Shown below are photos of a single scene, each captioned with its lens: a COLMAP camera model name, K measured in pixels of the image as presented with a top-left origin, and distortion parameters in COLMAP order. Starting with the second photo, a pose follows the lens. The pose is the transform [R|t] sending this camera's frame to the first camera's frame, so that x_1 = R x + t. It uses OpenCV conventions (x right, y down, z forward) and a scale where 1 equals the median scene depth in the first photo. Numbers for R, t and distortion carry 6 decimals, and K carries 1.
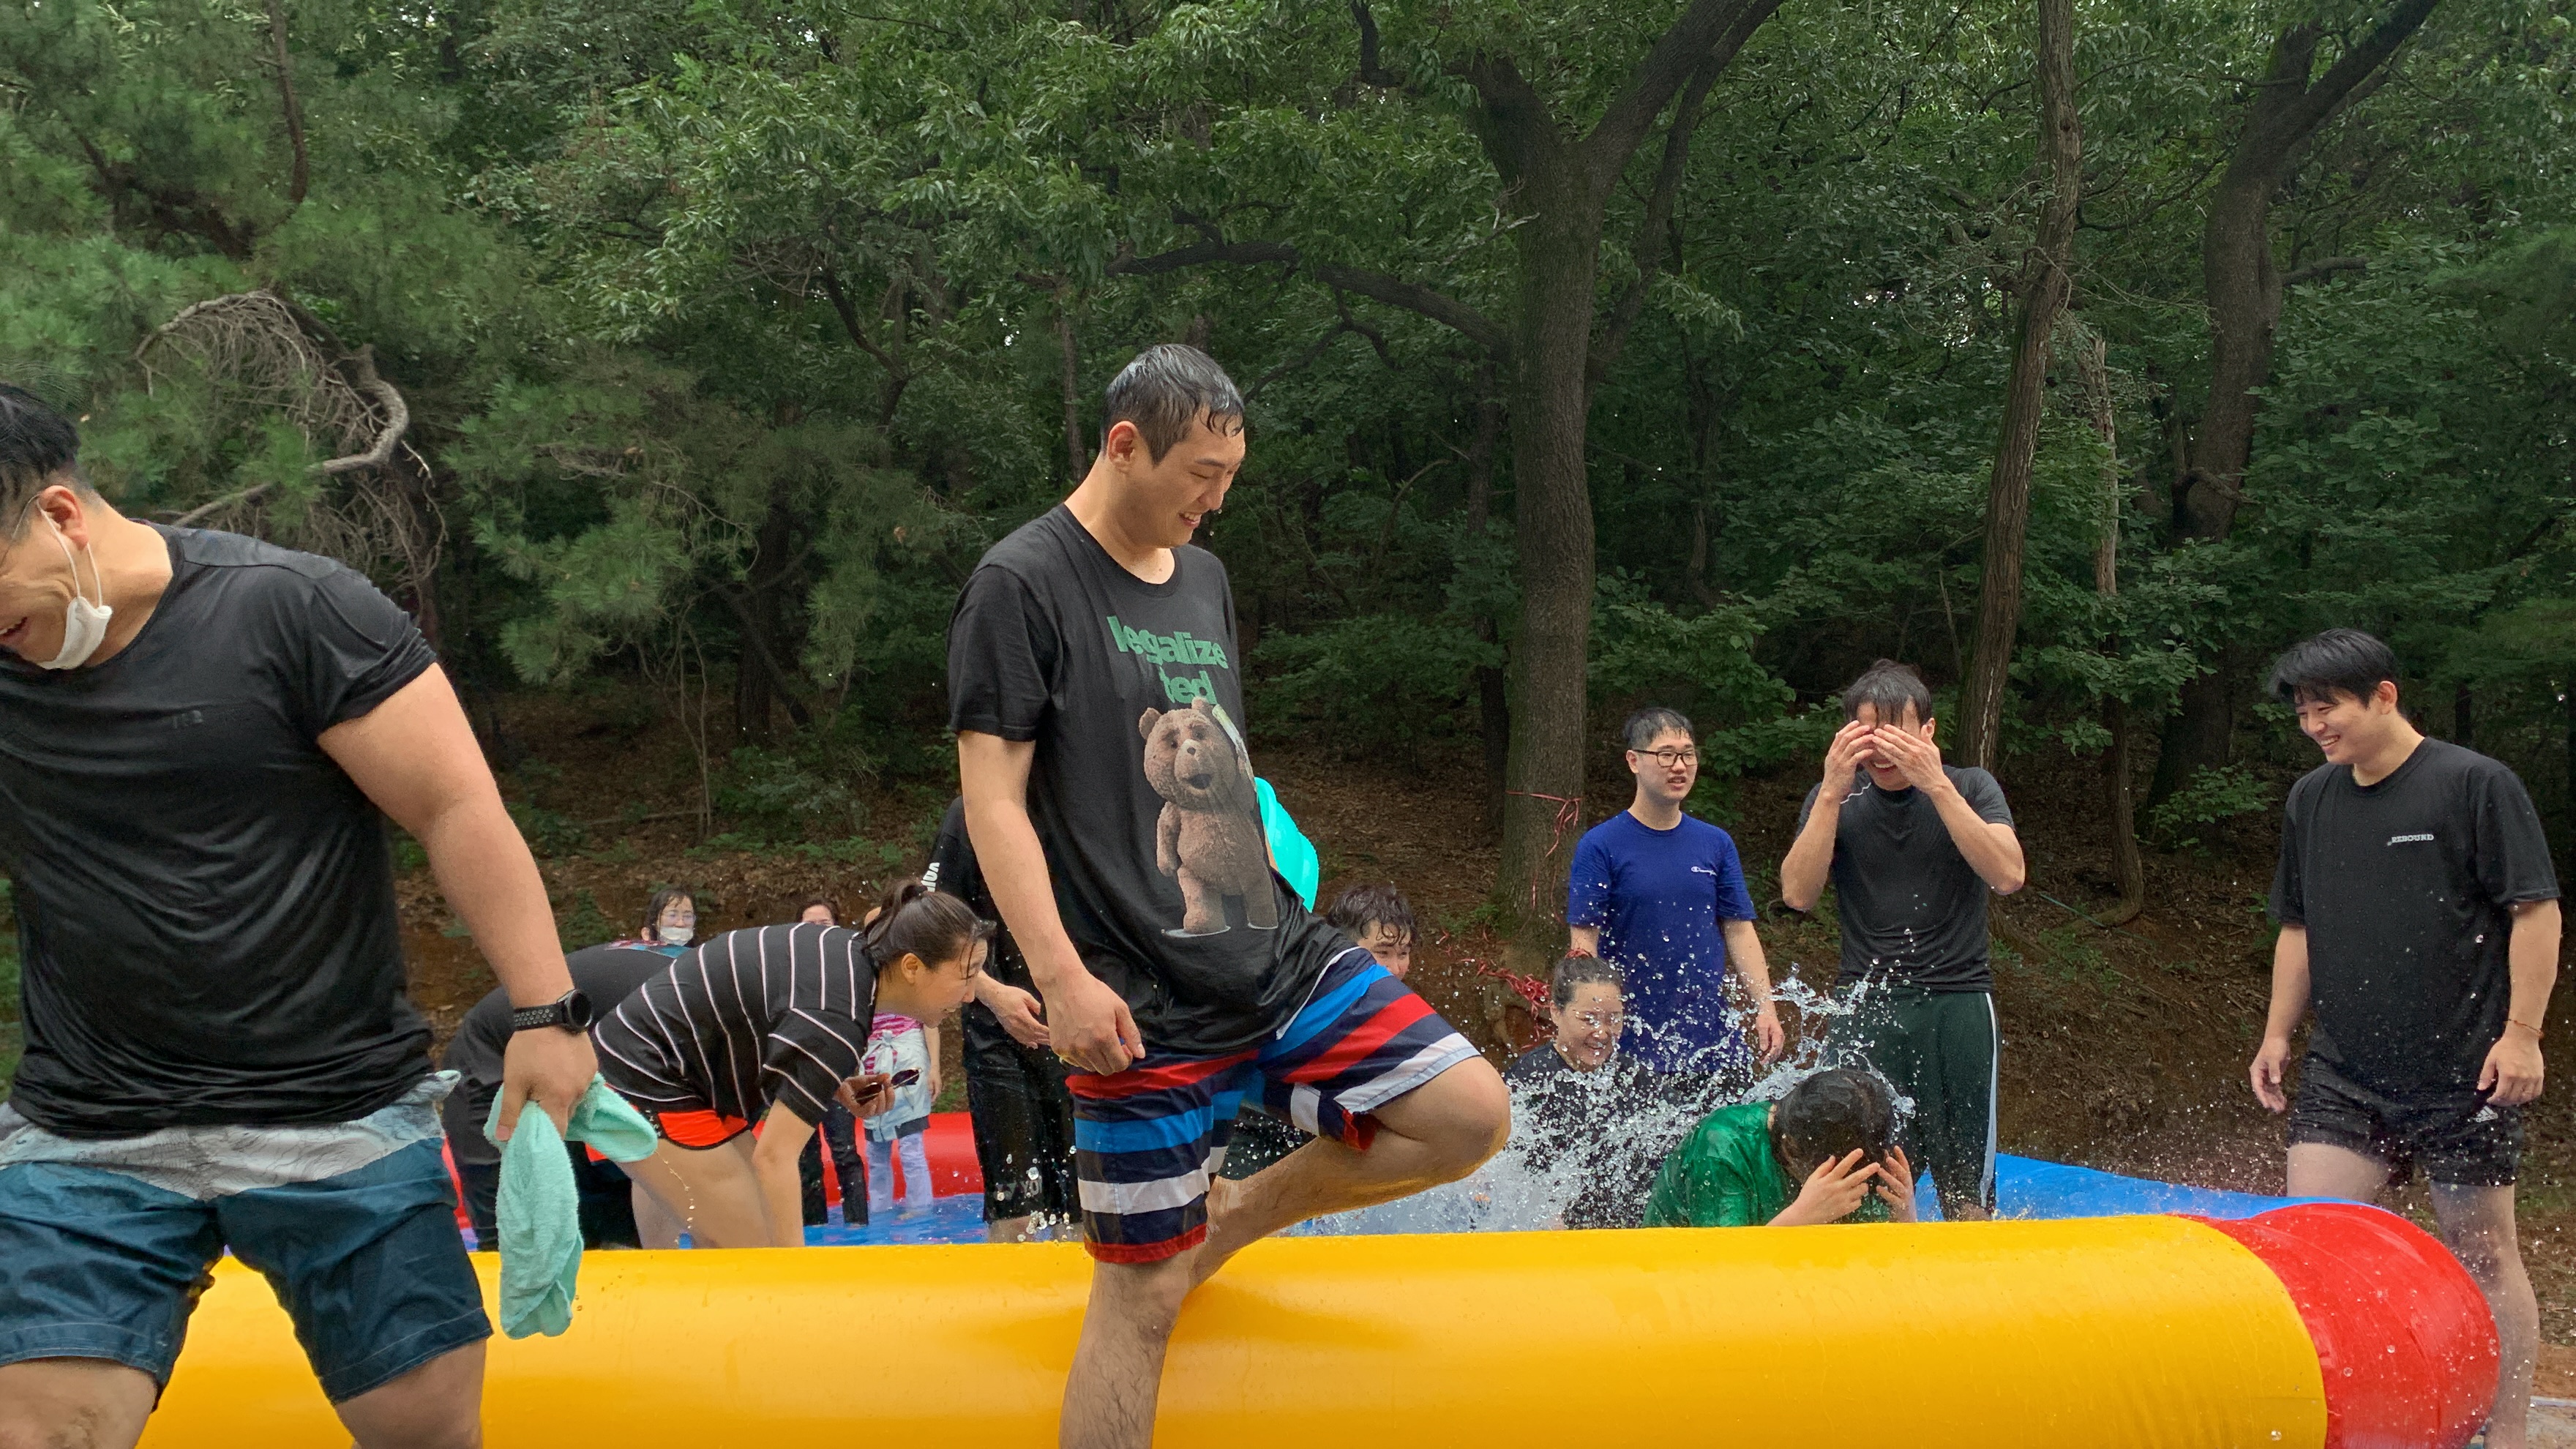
lens RADIAL K [[2228.5, 0, 1217.1], [0, 2228.5, 702.6], [0, 0, 1]] dist [0.069705, -0.126003]
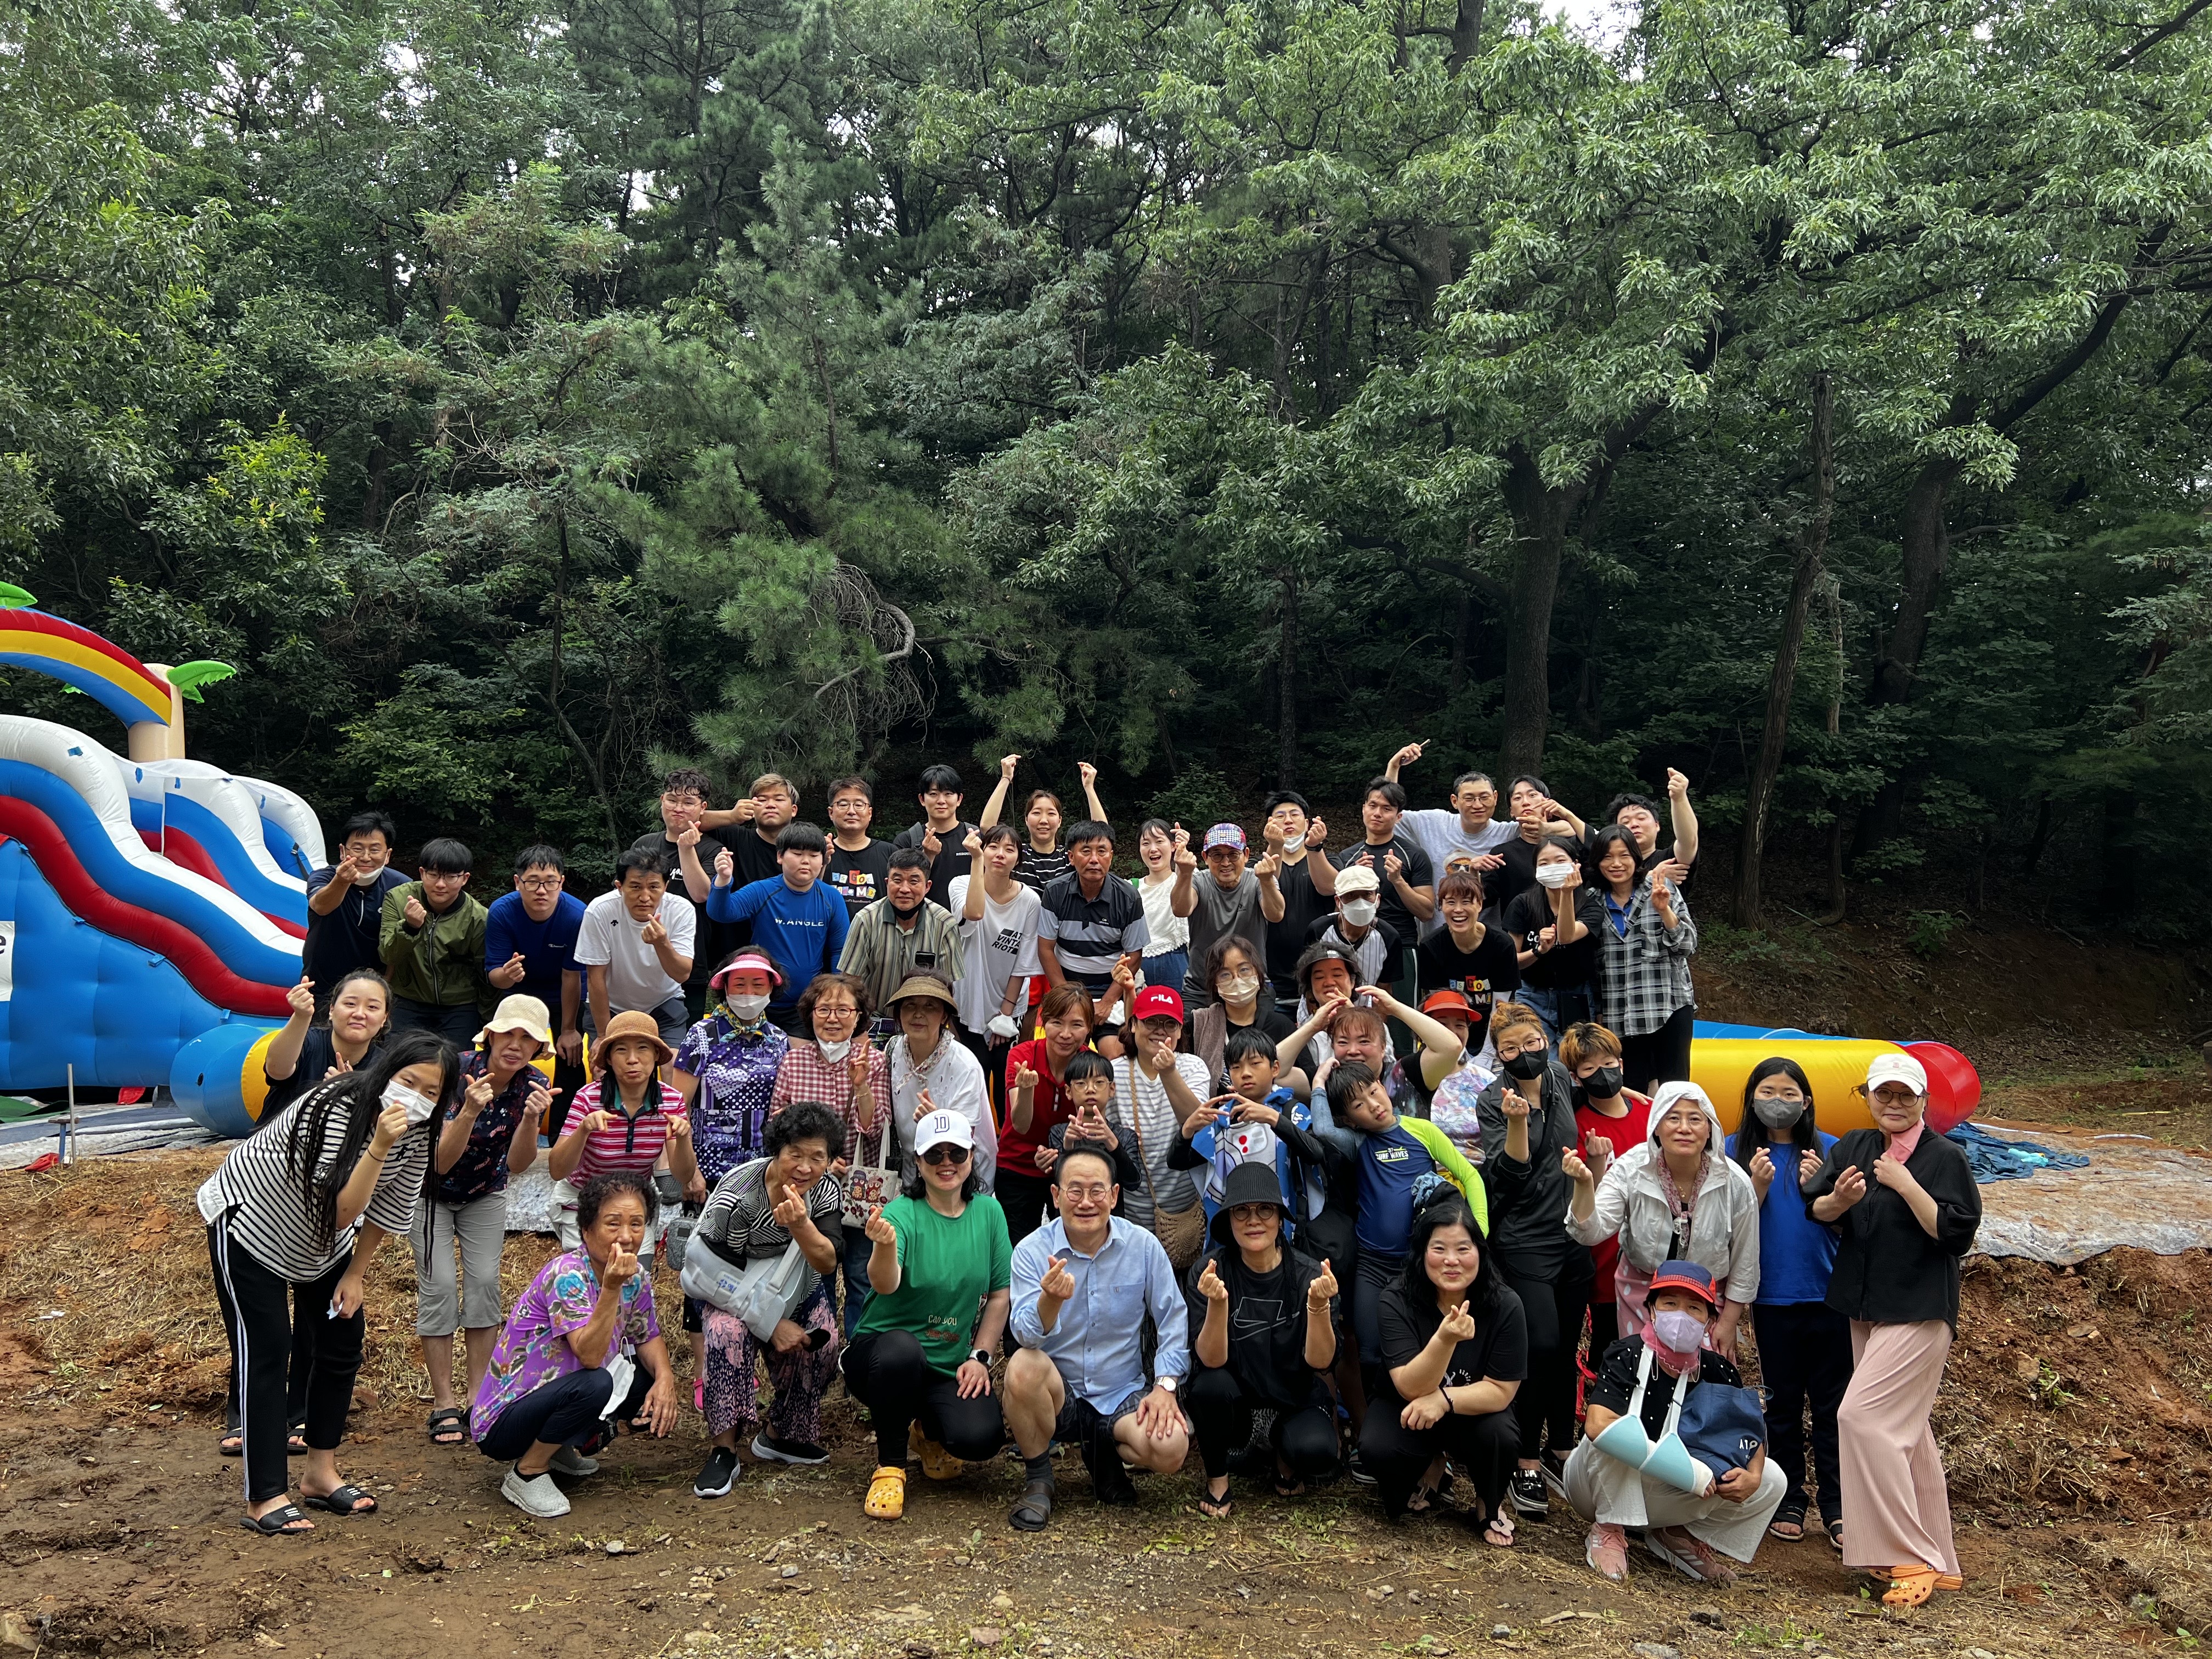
lens RADIAL K [[1652.0, 0, 1093.9], [0, 1652.0, 808.3], [0, 0, 1]] dist [0.031023, -0.025185]
pose [[0.999203, 0.030015, -0.026328, -0.152284], [-0.028700, 0.998388, 0.048973, -0.044014], [0.027755, -0.048179, 0.998453, -0.322177]]
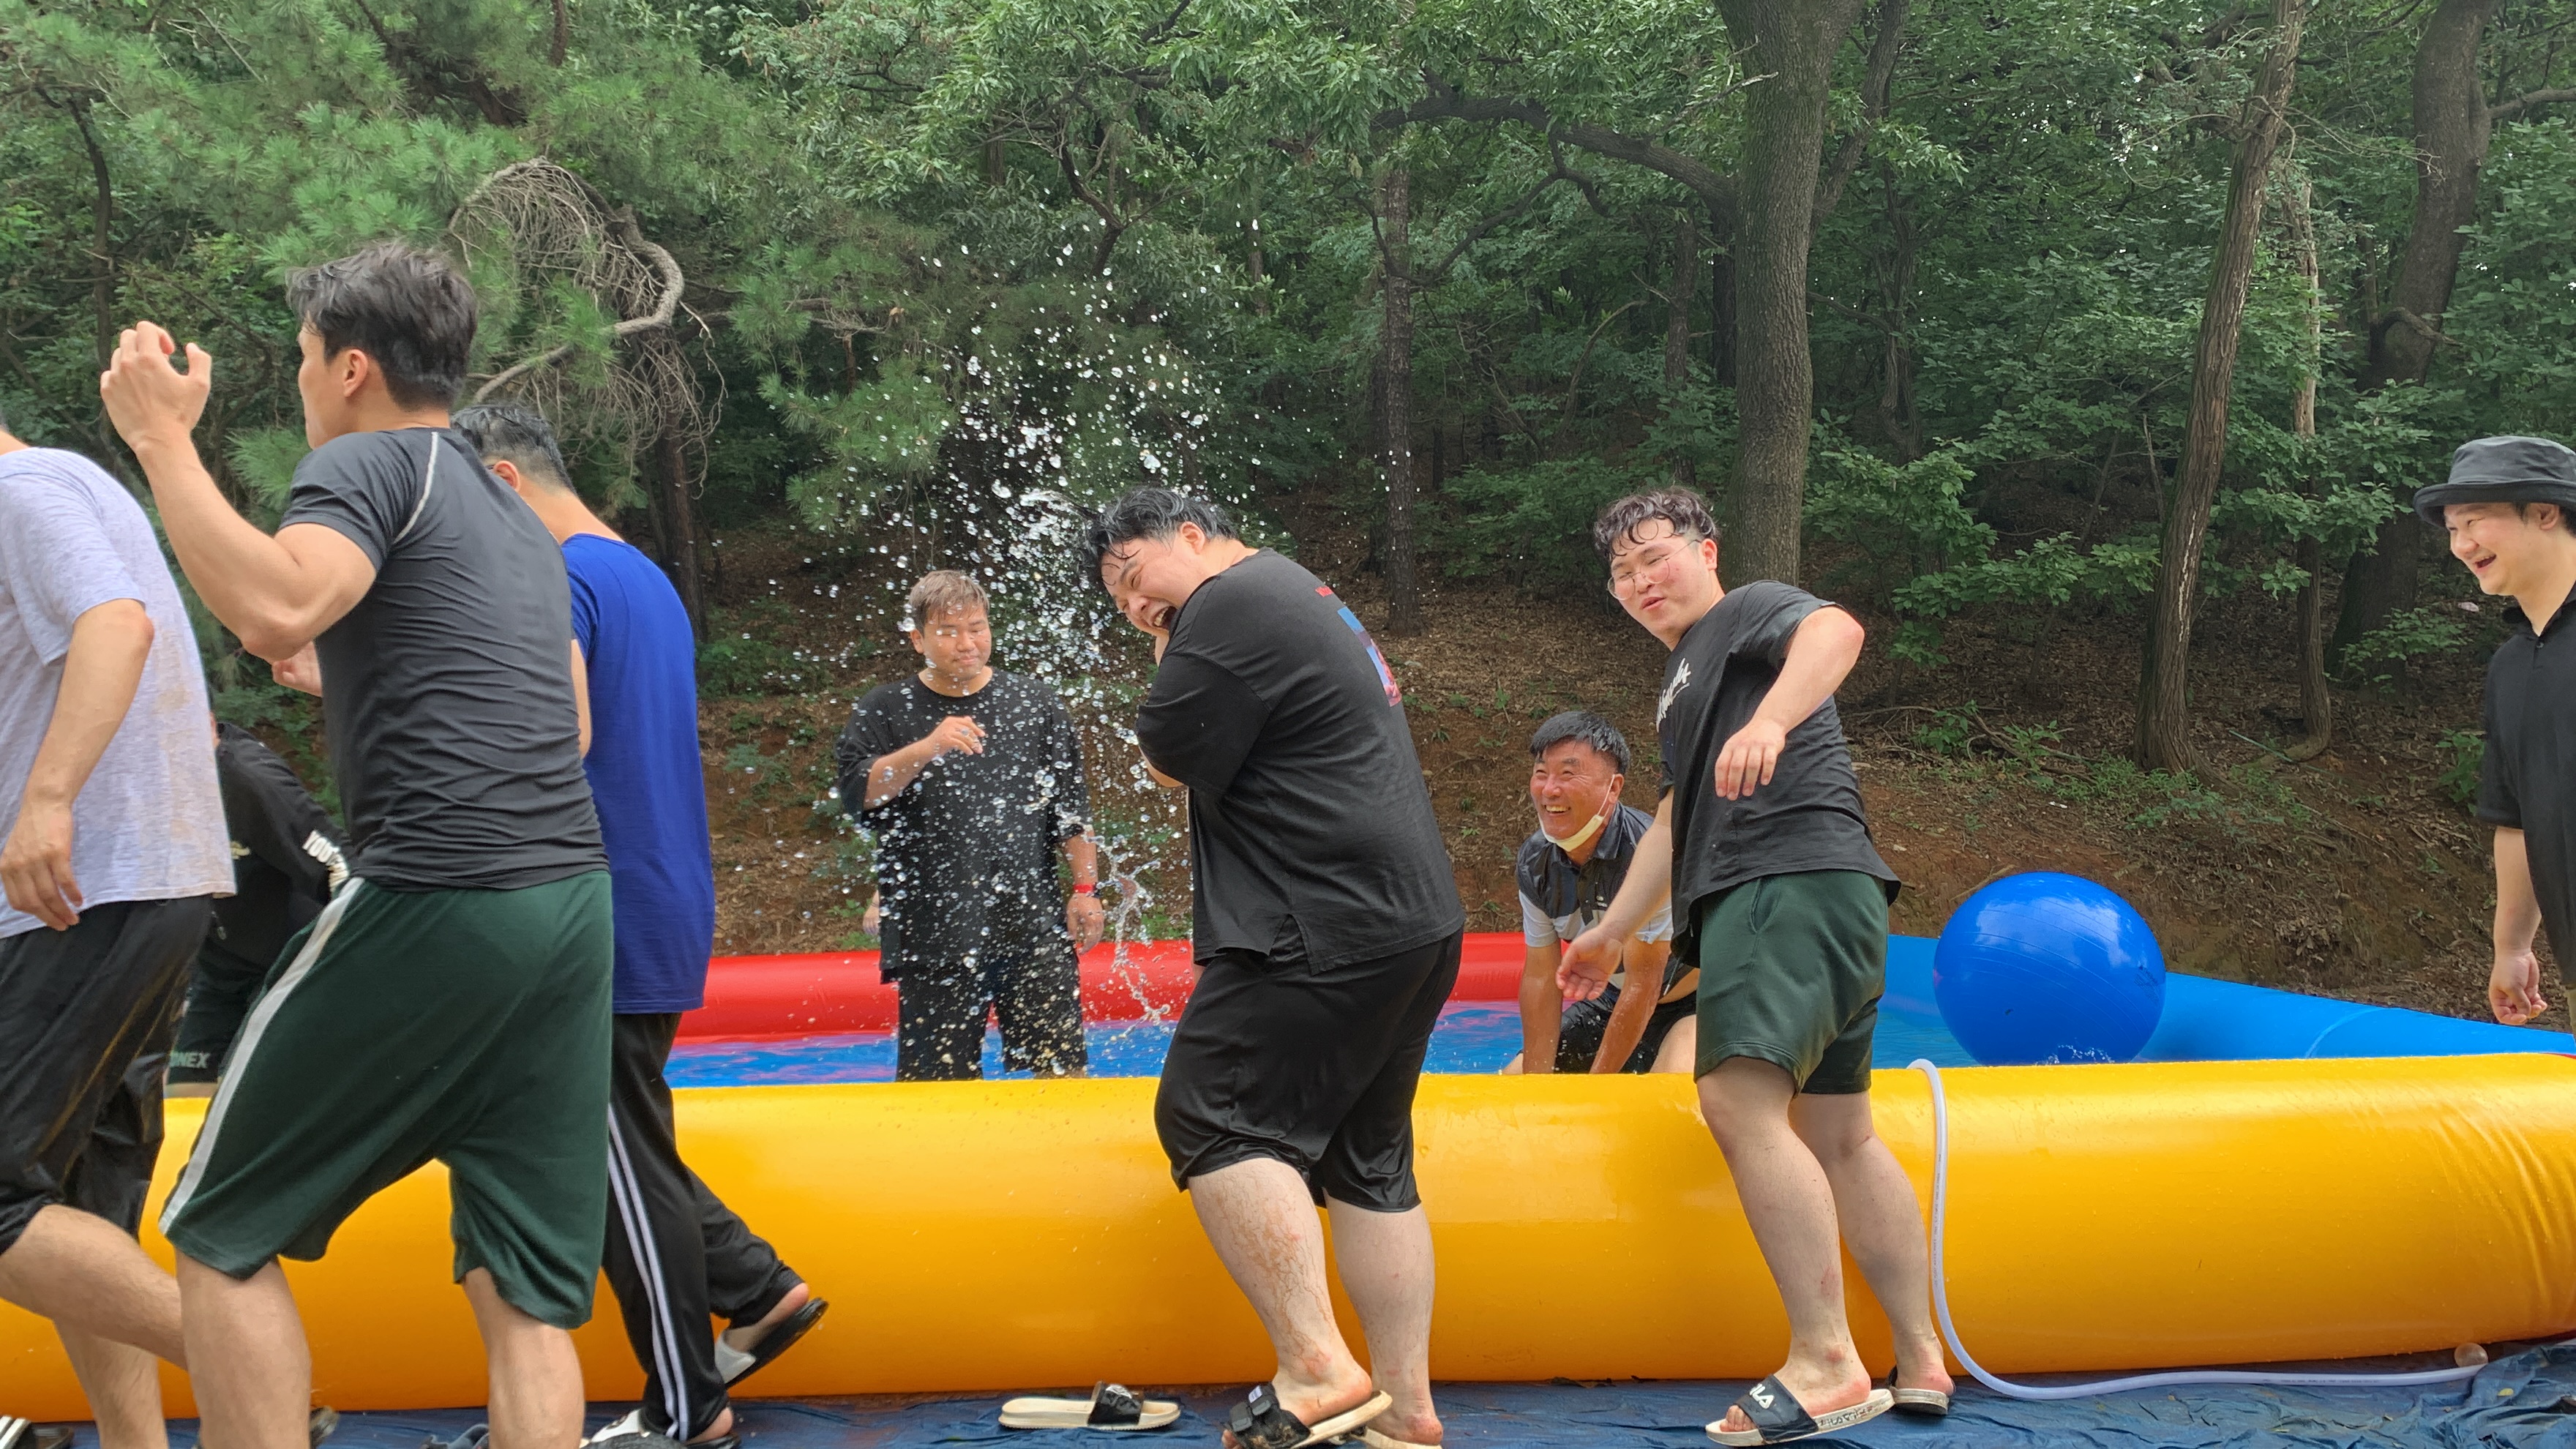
lens RADIAL K [[2288.9, 0, 1255.5], [0, 2288.9, 736.1], [0, 0, 1]] dist [0.021215, -0.037997]
pose [[0.999467, 0.001029, -0.032638, -0.051006], [0.001984, 0.995744, 0.092137, -0.011414], [0.032594, -0.092153, 0.995211, -0.068648]]
